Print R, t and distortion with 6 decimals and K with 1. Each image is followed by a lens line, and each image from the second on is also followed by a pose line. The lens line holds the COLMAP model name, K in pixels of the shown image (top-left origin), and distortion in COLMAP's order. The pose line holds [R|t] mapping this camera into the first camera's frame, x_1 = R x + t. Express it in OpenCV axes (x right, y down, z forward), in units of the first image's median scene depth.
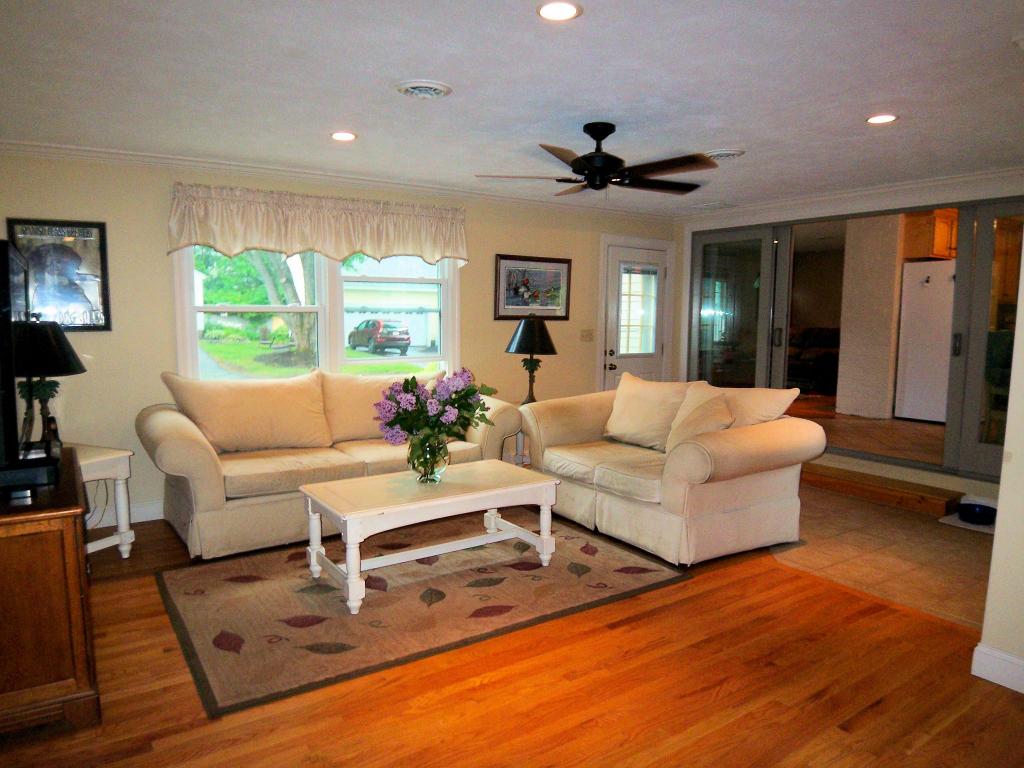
lens RADIAL K [[687.2, 0, 512.6], [0, 687.2, 386.5], [0, 0, 1]] dist [-0.049864, -0.006117]
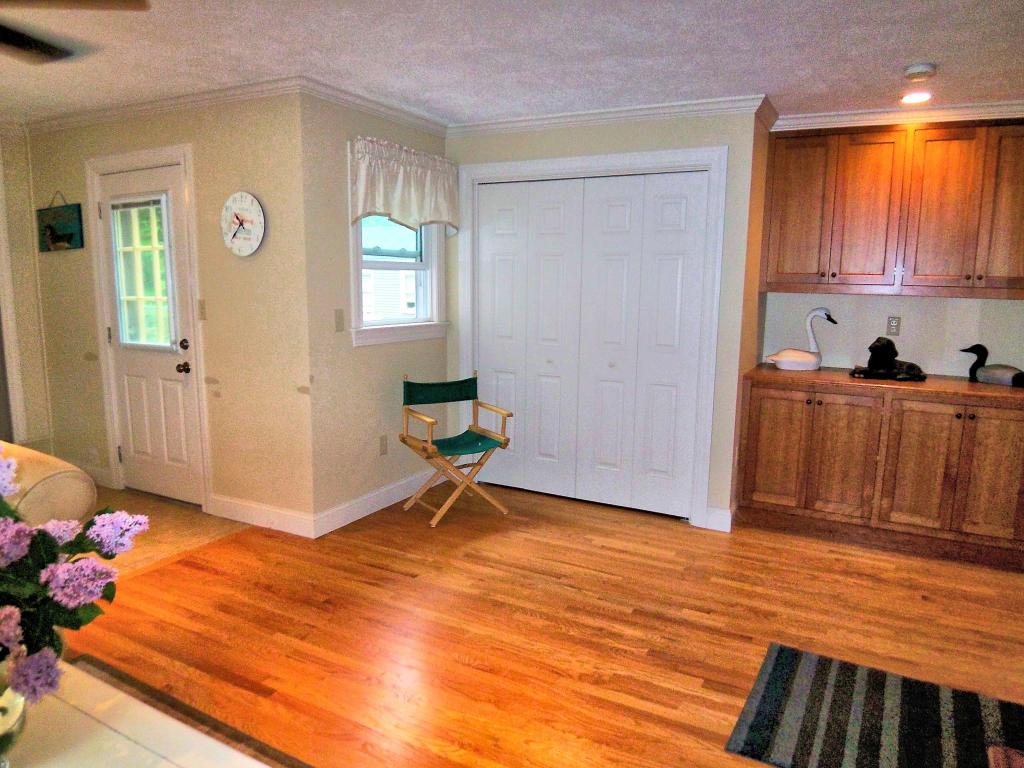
lens RADIAL K [[687.2, 0, 514.0], [0, 687.2, 387.9], [0, 0, 1]] dist [-0.049864, -0.006117]
pose [[-0.443011, -0.157525, 0.882568, -0.577737], [0.082215, 0.973156, 0.214962, -0.118190], [-0.892738, 0.167791, -0.418168, 0.985698]]
